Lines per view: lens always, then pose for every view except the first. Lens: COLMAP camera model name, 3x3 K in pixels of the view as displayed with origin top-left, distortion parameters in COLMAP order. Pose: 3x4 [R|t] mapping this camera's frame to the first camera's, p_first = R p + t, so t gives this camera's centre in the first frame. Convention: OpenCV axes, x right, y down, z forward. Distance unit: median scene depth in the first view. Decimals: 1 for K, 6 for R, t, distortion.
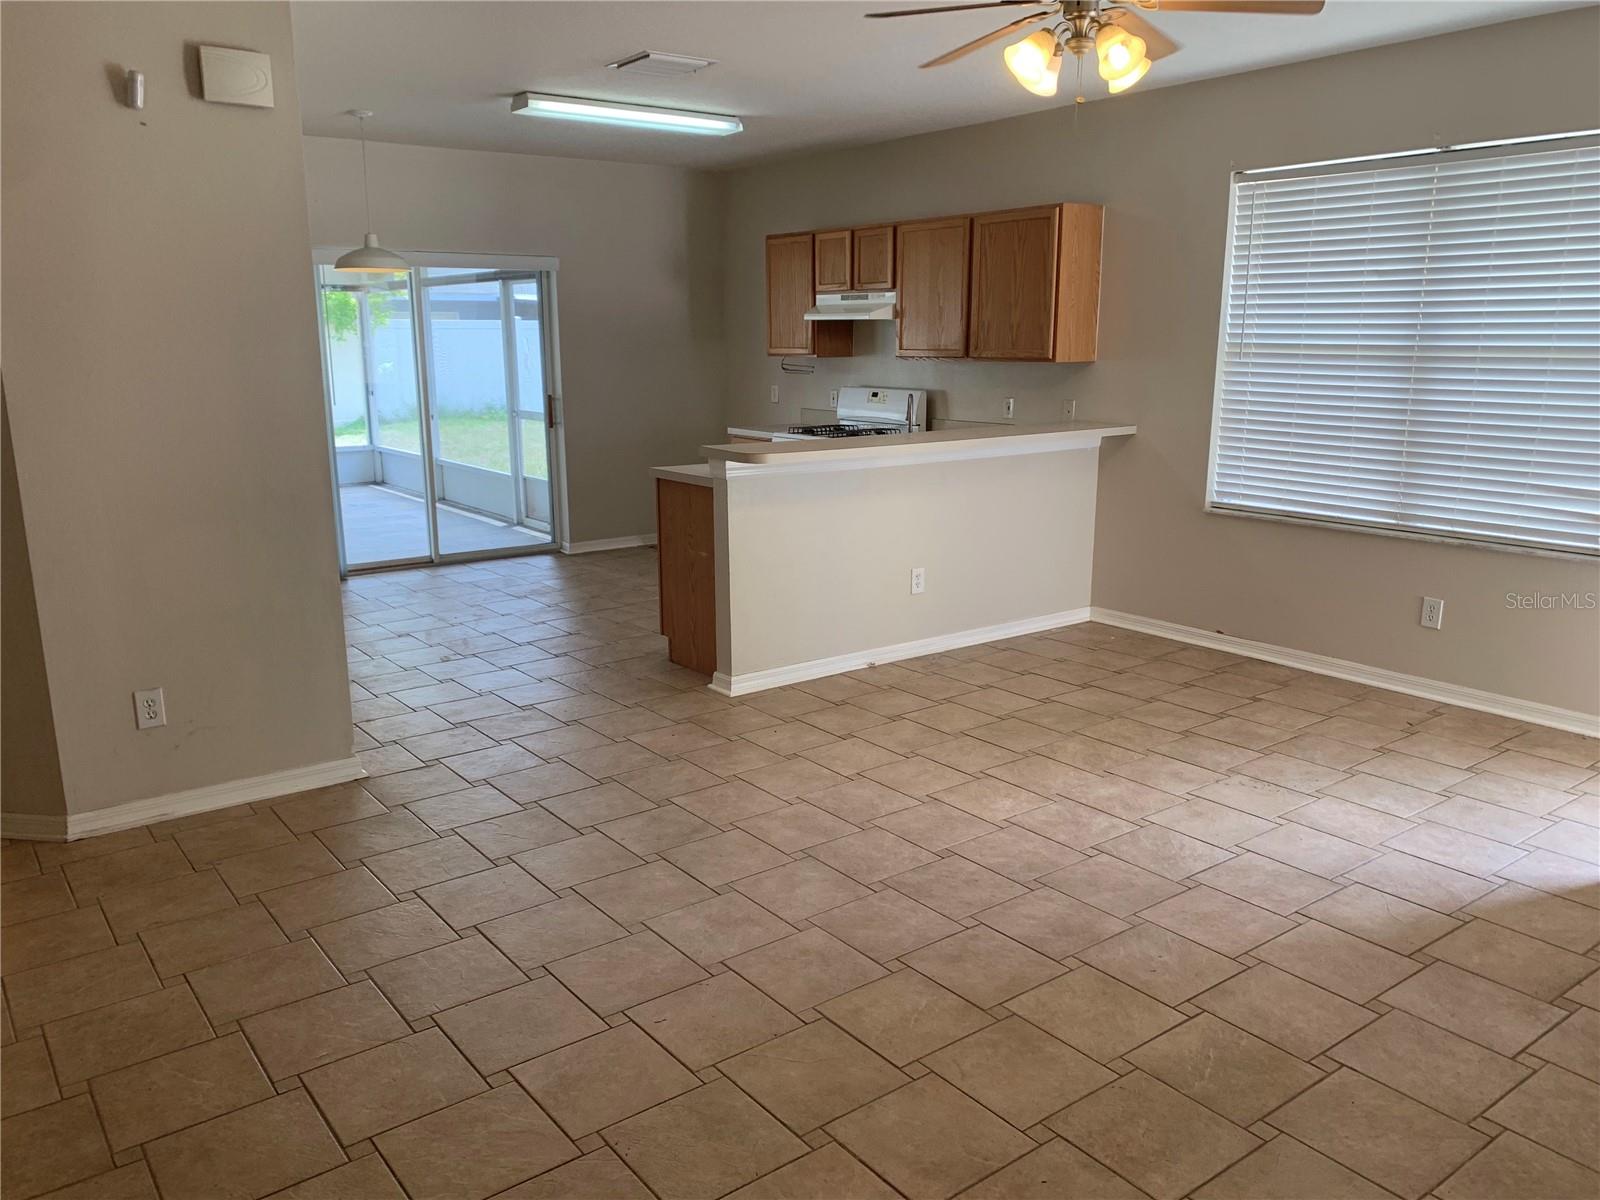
lens RADIAL K [[1223.6, 0, 797.5], [0, 1223.6, 645.4], [0, 0, 1]] dist [0.057974, -0.196905]
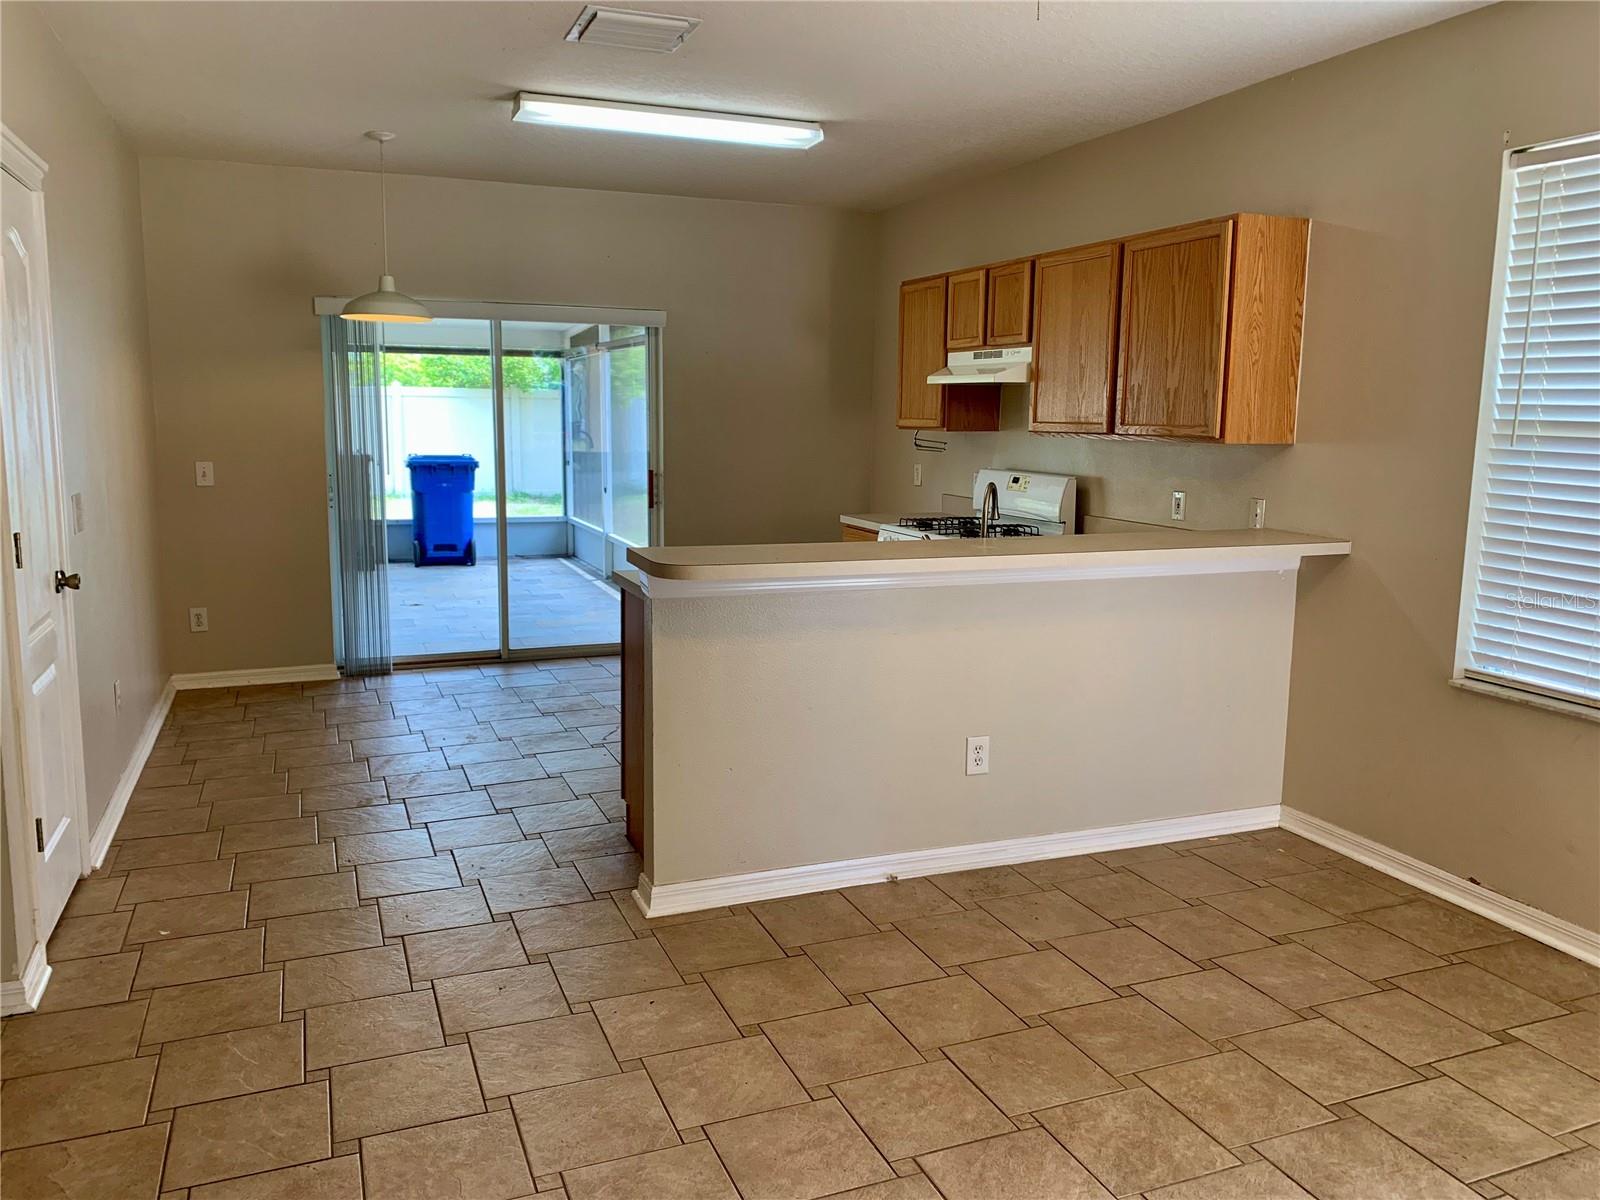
lens RADIAL K [[1224.3, 0, 800.0], [0, 1224.3, 600.0], [0, 0, 1]] dist [-0.008748, -0.008381]
pose [[0.964337, 0.055651, -0.258762, 0.157442], [-0.080005, 0.993202, -0.084551, -0.067327], [0.252297, 0.102238, 0.962234, 0.291839]]
